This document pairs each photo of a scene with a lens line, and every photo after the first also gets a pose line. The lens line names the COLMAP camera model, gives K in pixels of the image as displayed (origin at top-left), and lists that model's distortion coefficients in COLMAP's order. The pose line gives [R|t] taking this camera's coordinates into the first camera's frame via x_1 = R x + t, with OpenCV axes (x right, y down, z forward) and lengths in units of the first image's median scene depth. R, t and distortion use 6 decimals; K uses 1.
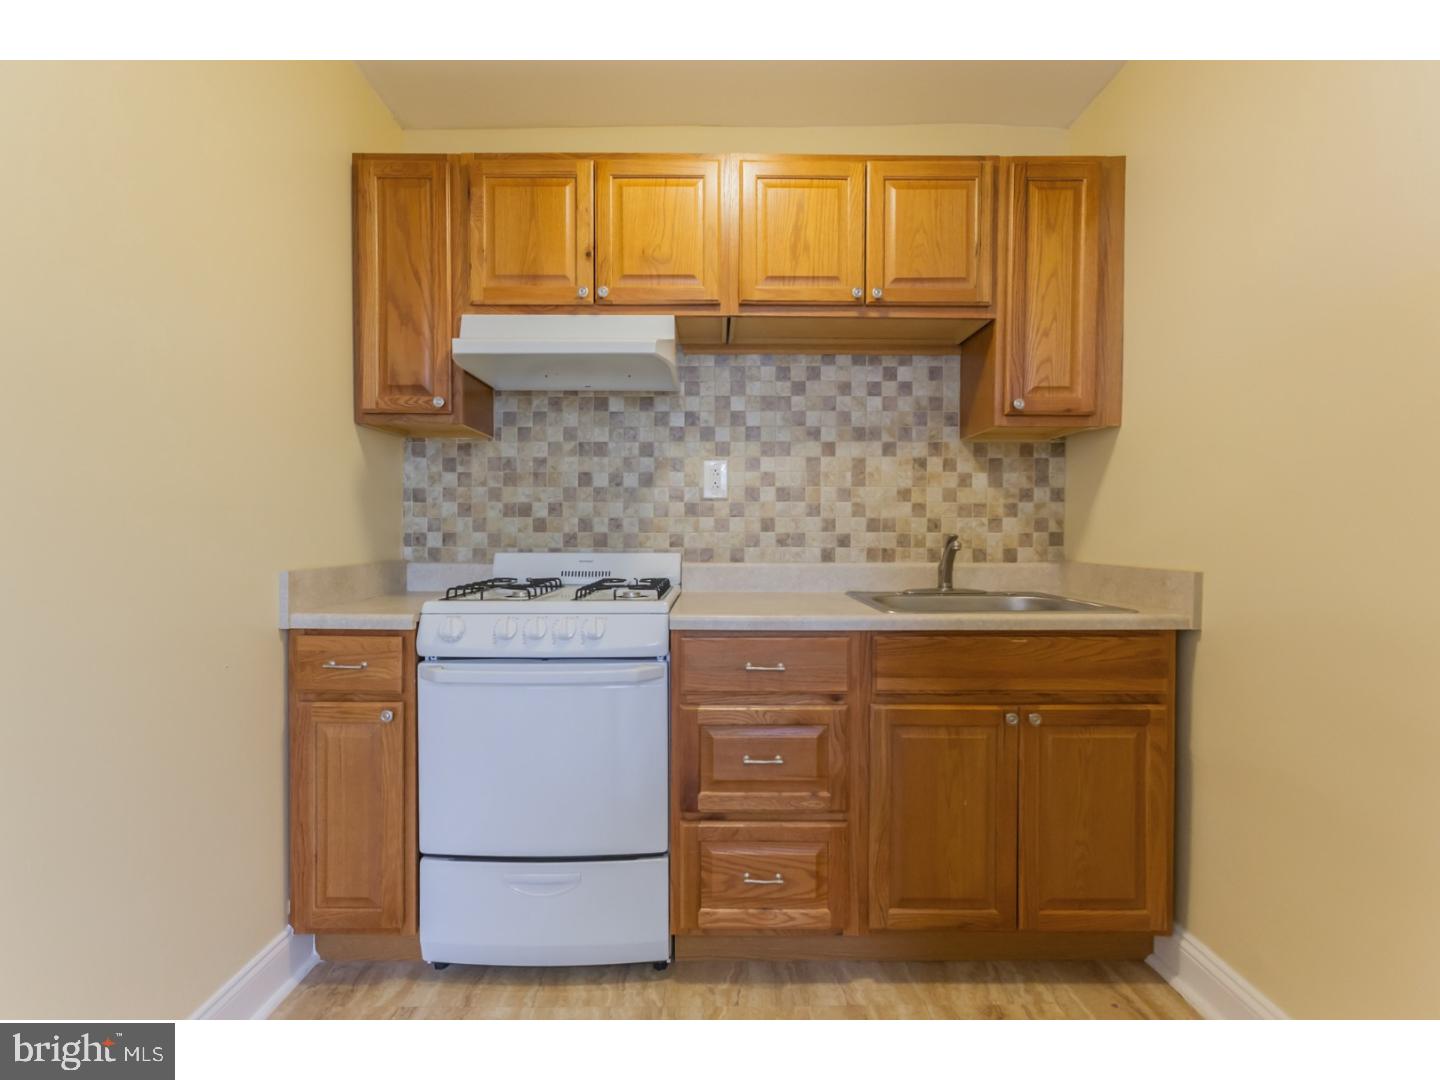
lens RADIAL K [[676.0, 0, 716.4], [0, 676.0, 533.9], [0, 0, 1]] dist [0.009341, 0.000512]
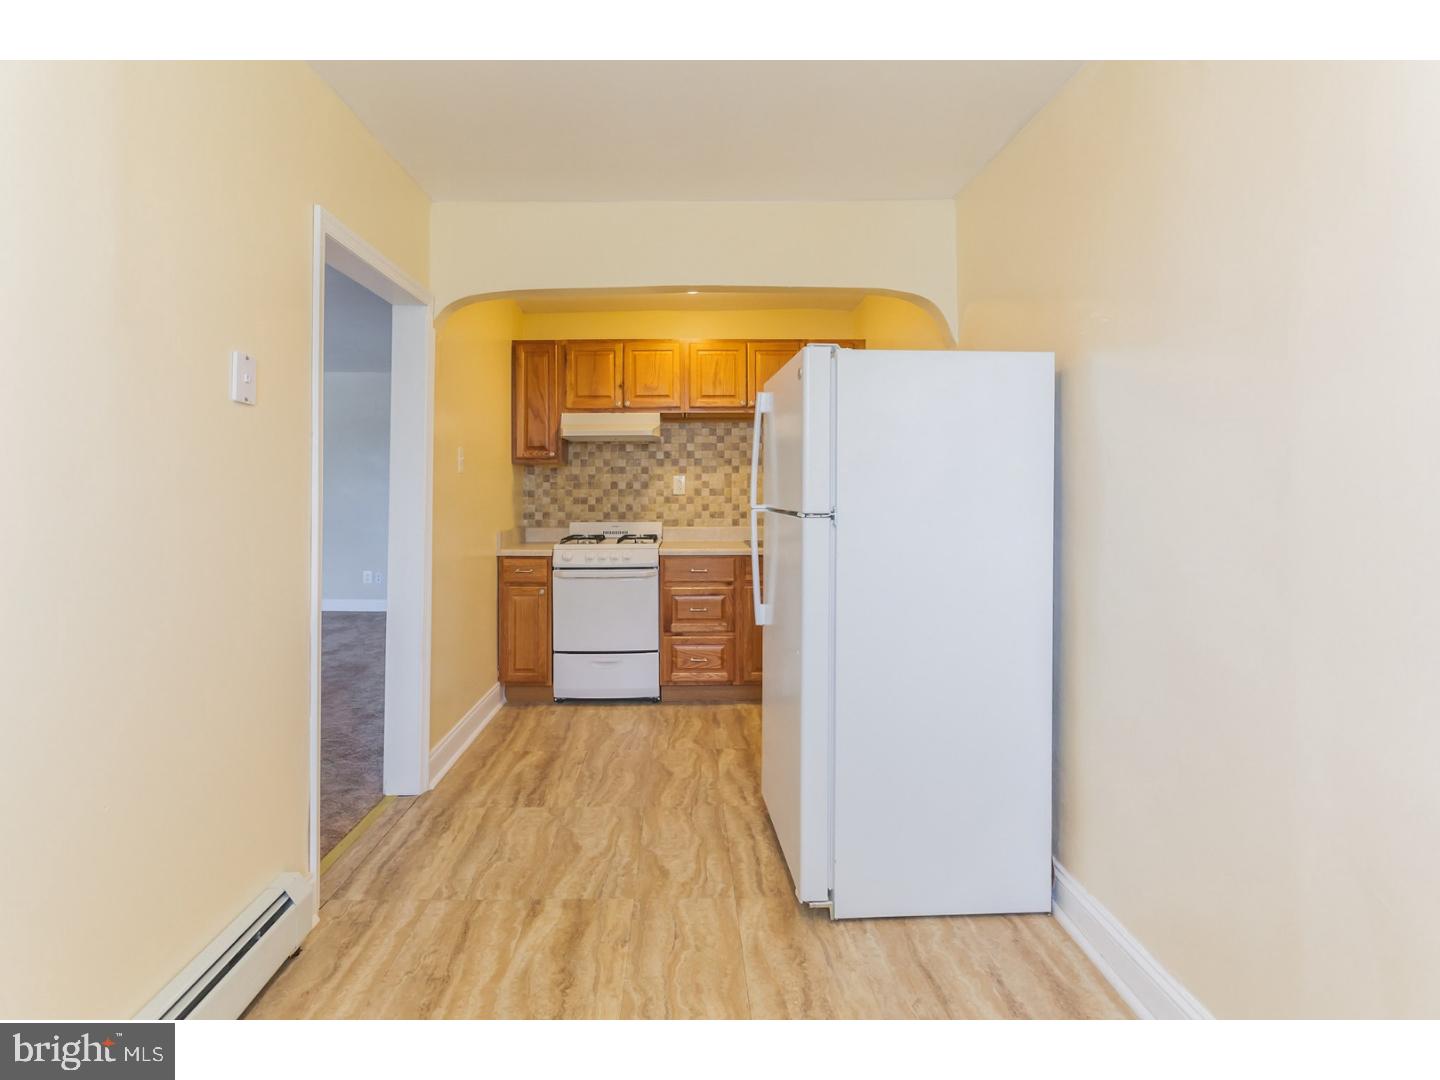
lens RADIAL K [[685.0, 0, 701.0], [0, 685.0, 493.2], [0, 0, 1]] dist [0.005622, 0.000830]
pose [[0.999801, -0.005021, 0.019330, 0.023740], [0.005041, 0.999987, -0.000960, -0.054330], [-0.019325, 0.001058, 0.999813, -1.039470]]
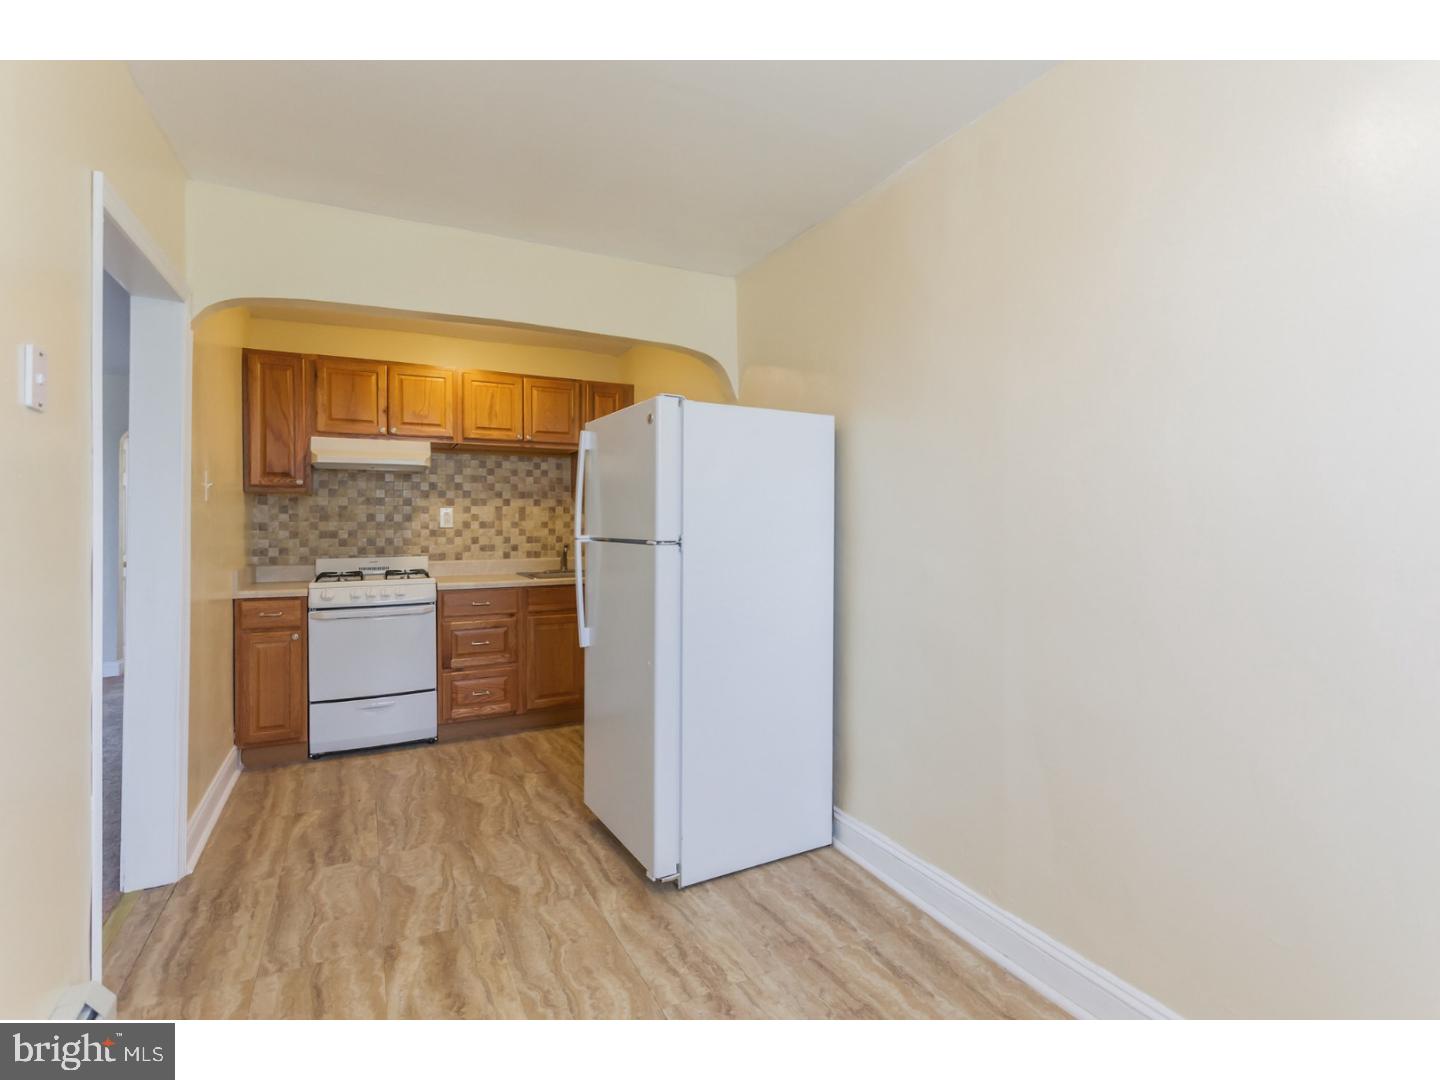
lens RADIAL K [[676.0, 0, 716.4], [0, 676.0, 533.9], [0, 0, 1]] dist [0.009341, 0.000512]
pose [[0.889641, -0.011018, 0.456527, -0.200659], [0.007068, 0.999921, 0.010359, -0.048956], [-0.456606, -0.005989, 0.889649, -1.086537]]
